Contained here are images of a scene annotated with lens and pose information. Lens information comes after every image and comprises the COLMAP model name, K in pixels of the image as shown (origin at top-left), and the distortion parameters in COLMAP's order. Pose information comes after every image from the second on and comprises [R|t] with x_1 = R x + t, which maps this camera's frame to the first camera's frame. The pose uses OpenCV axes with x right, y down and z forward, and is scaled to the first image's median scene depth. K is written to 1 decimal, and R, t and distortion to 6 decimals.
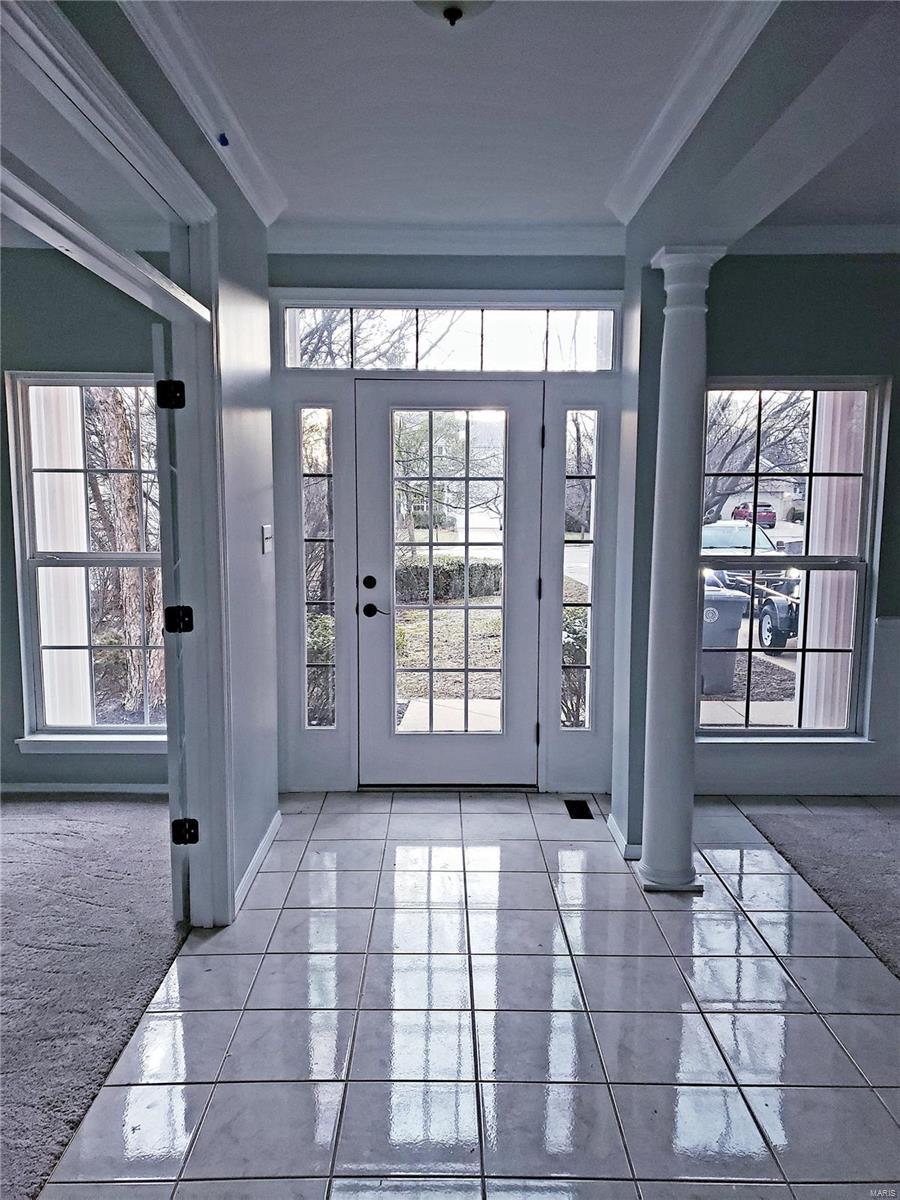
lens RADIAL K [[924.1, 0, 448.8], [0, 924.1, 622.8], [0, 0, 1]] dist [-0.004513, -0.001437]
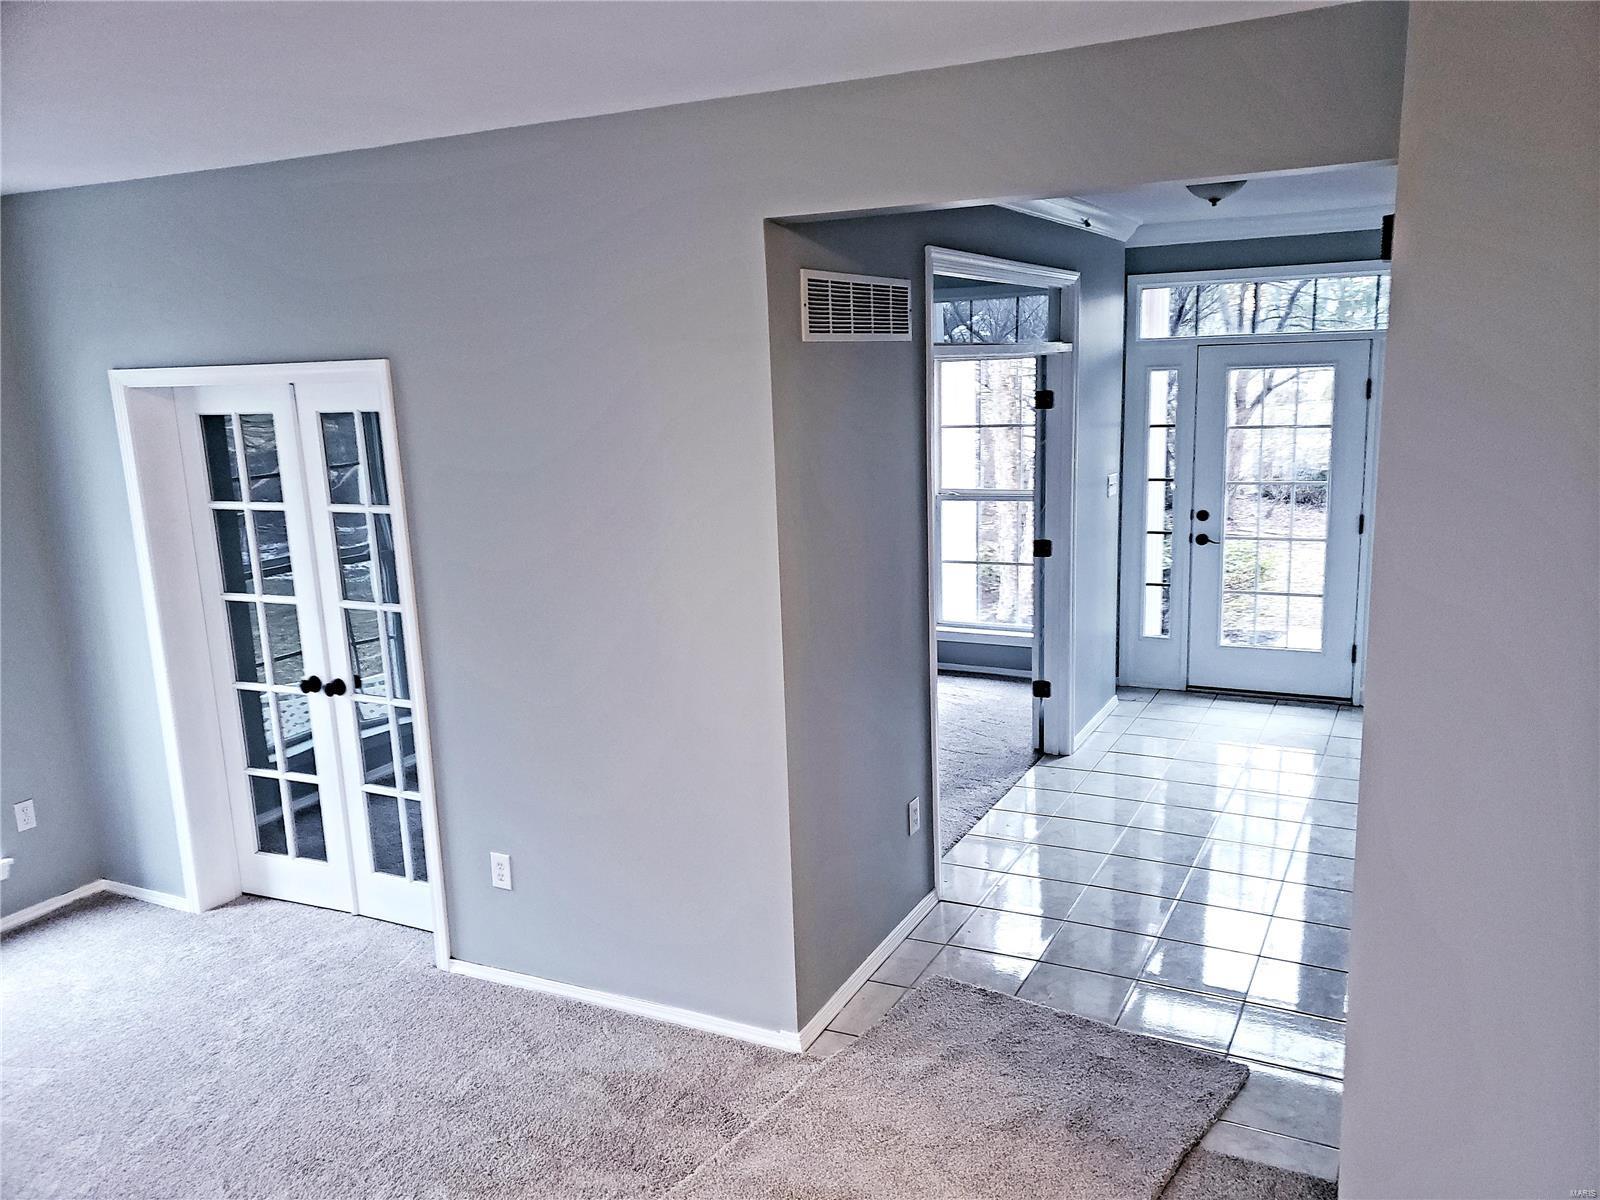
lens RADIAL K [[1244.8, 0, 802.0], [0, 1244.8, 632.8], [0, 0, 1]] dist [-0.002685, -0.000730]
pose [[0.886692, 0.062791, -0.458078, 0.218701], [-0.021326, 0.995235, 0.095141, -0.038544], [0.461869, -0.074592, 0.883806, -0.726950]]
